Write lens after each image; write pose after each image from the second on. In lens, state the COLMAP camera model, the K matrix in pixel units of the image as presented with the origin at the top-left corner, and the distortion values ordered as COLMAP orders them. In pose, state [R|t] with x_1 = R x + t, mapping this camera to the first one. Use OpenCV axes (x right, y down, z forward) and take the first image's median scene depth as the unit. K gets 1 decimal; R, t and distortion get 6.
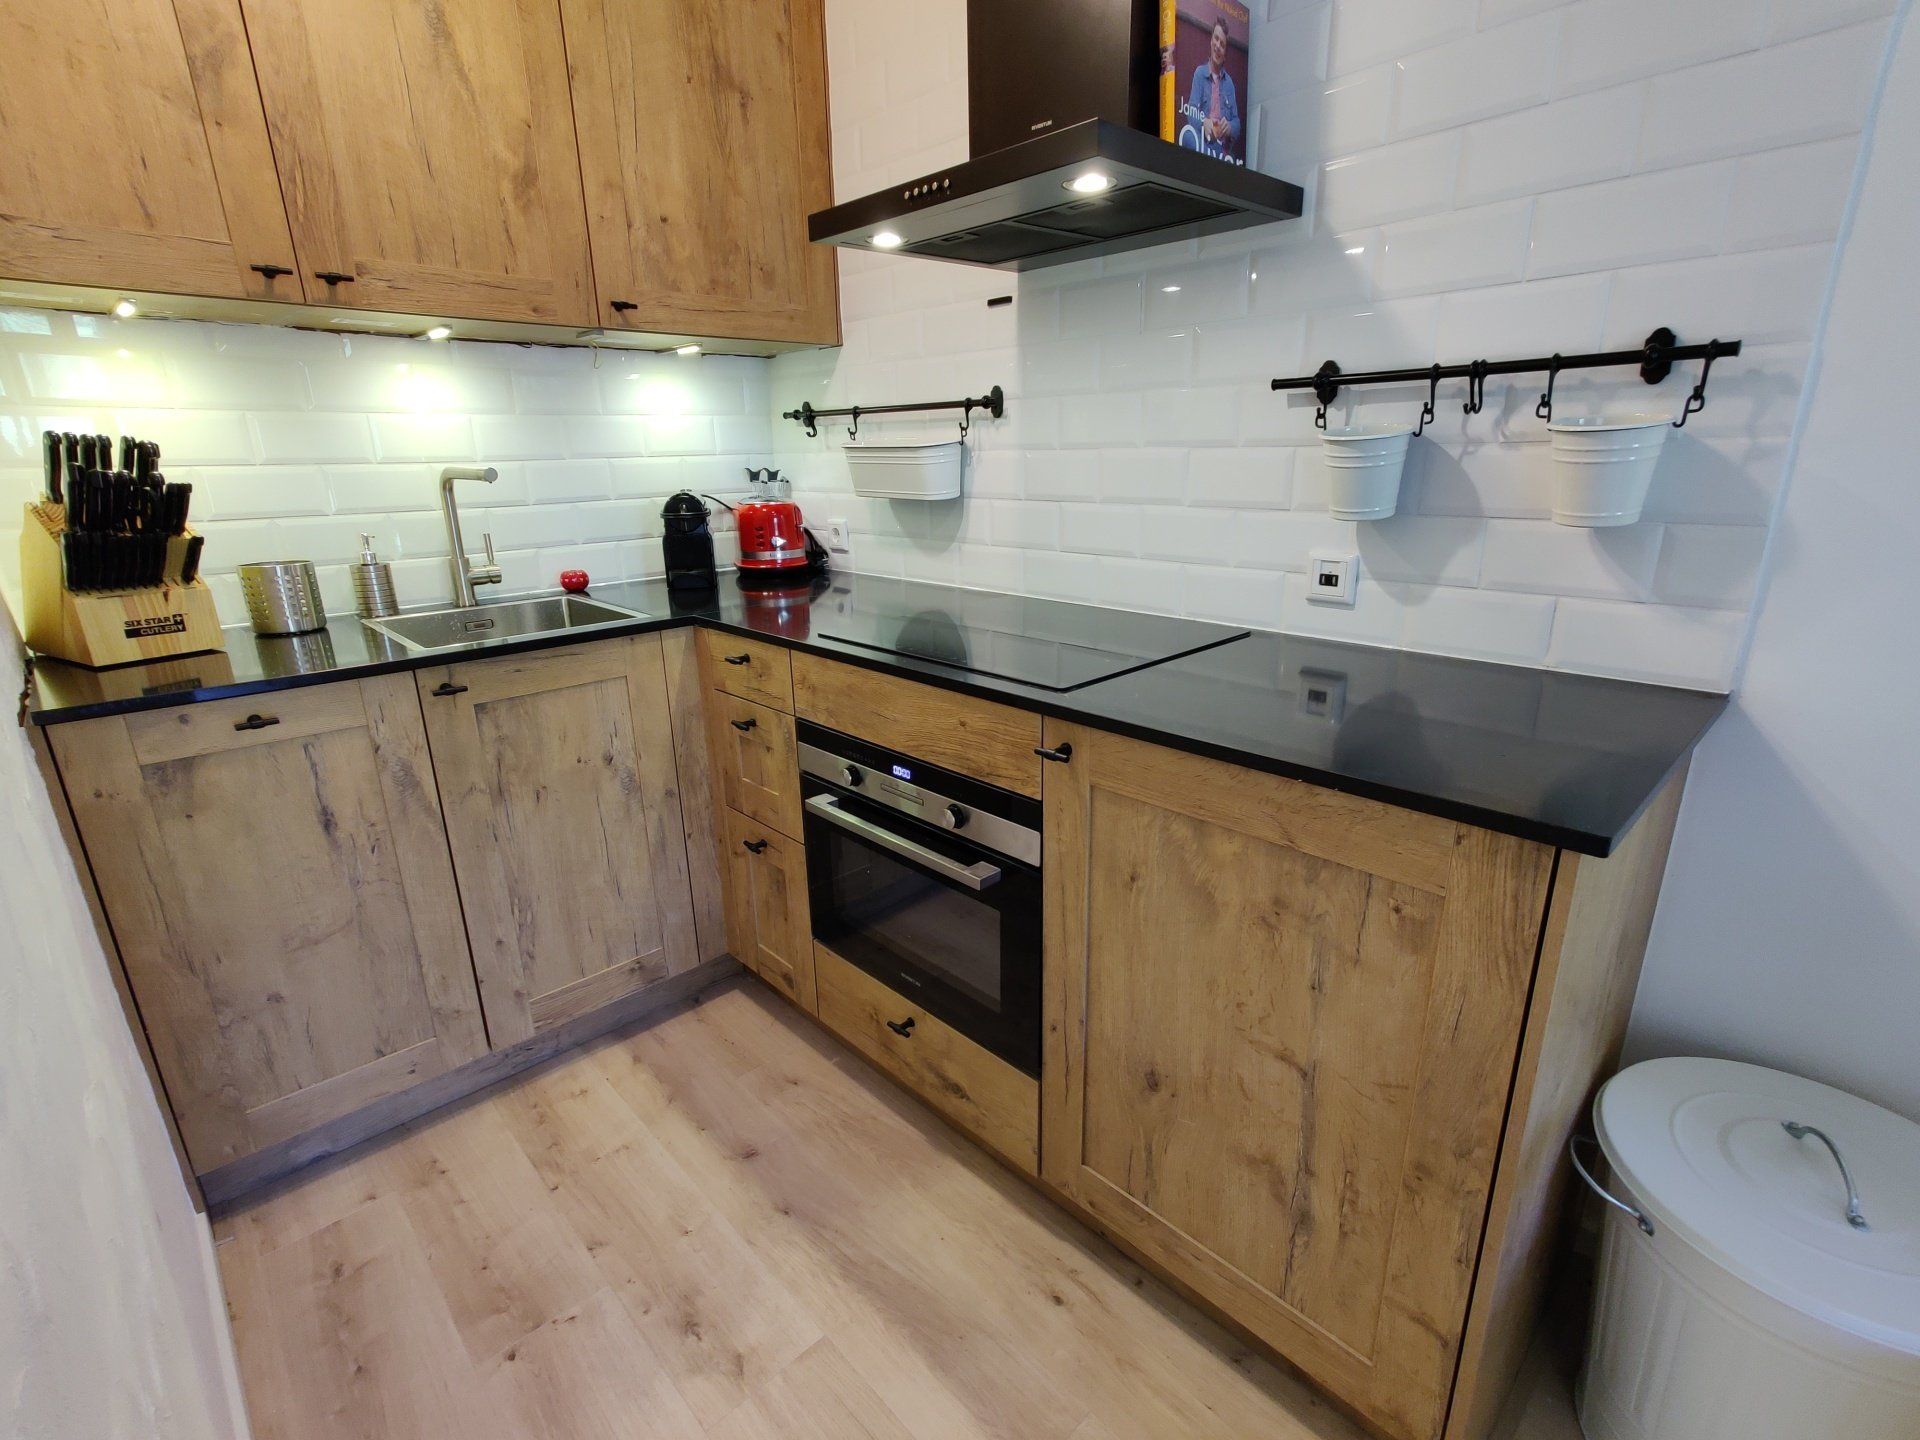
lens RADIAL K [[891.2, 0, 958.8], [0, 891.2, 728.6], [0, 0, 1]] dist [-0.007067, 0.009411]
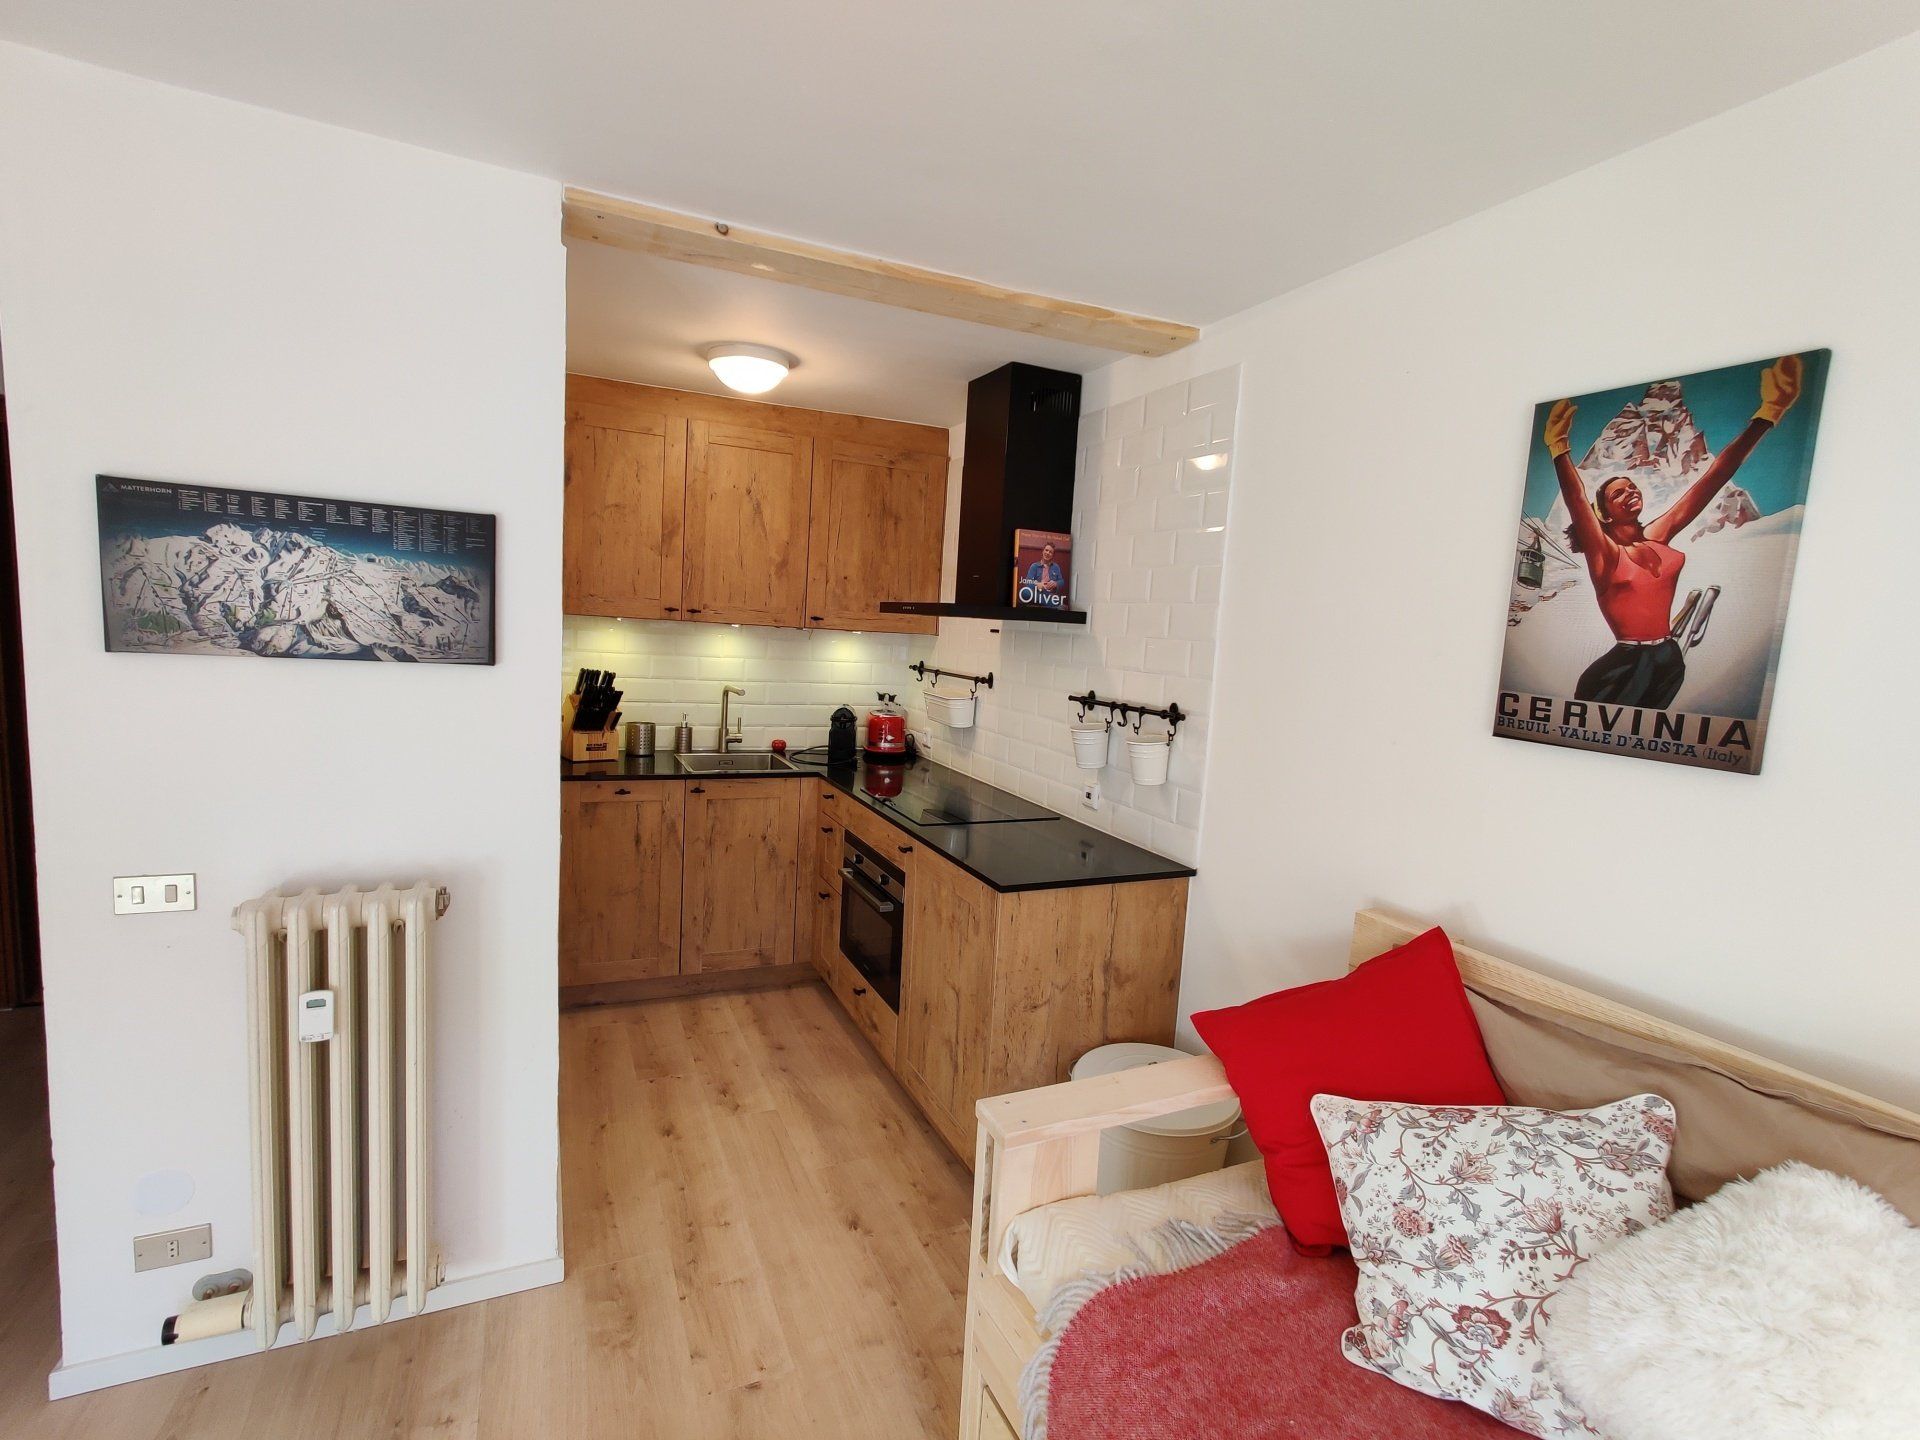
lens RADIAL K [[900.4, 0, 960.8], [0, 900.4, 730.5], [0, 0, 1]] dist [-0.012252, 0.015771]
pose [[0.944132, 0.113713, -0.309328, 0.637579], [-0.171128, 0.971291, -0.165256, 0.061031], [0.281656, 0.208958, 0.936486, -0.832456]]
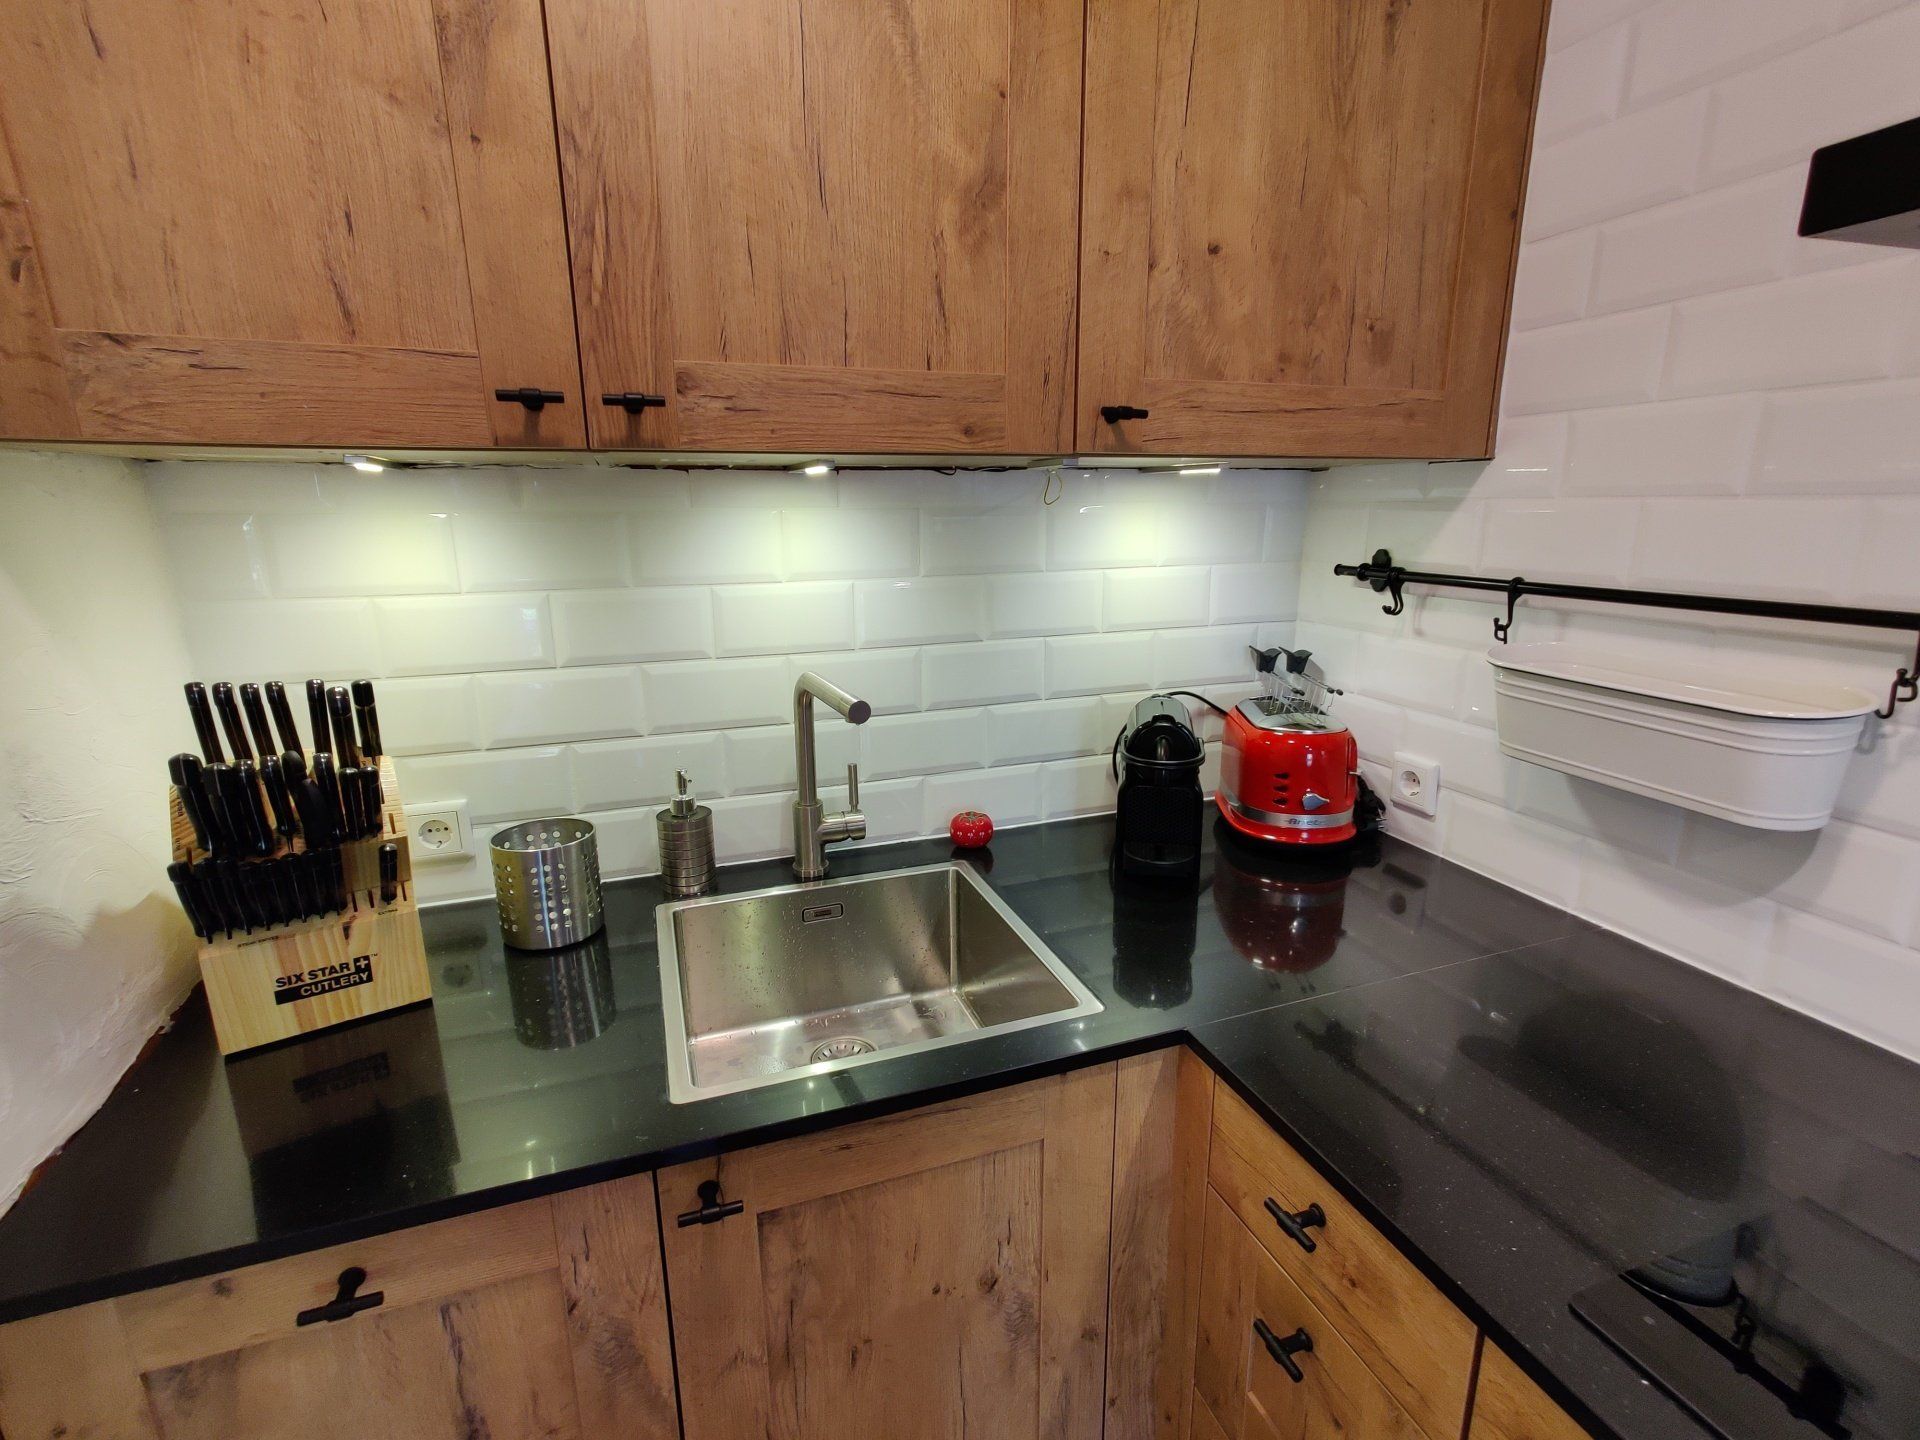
lens RADIAL K [[900.4, 0, 960.8], [0, 900.4, 730.5], [0, 0, 1]] dist [-0.012252, 0.015771]
pose [[0.913883, 0.106241, -0.391829, -0.250240], [-0.127347, 0.991457, -0.028194, -0.277674], [0.385487, 0.075665, 0.919606, 0.516474]]
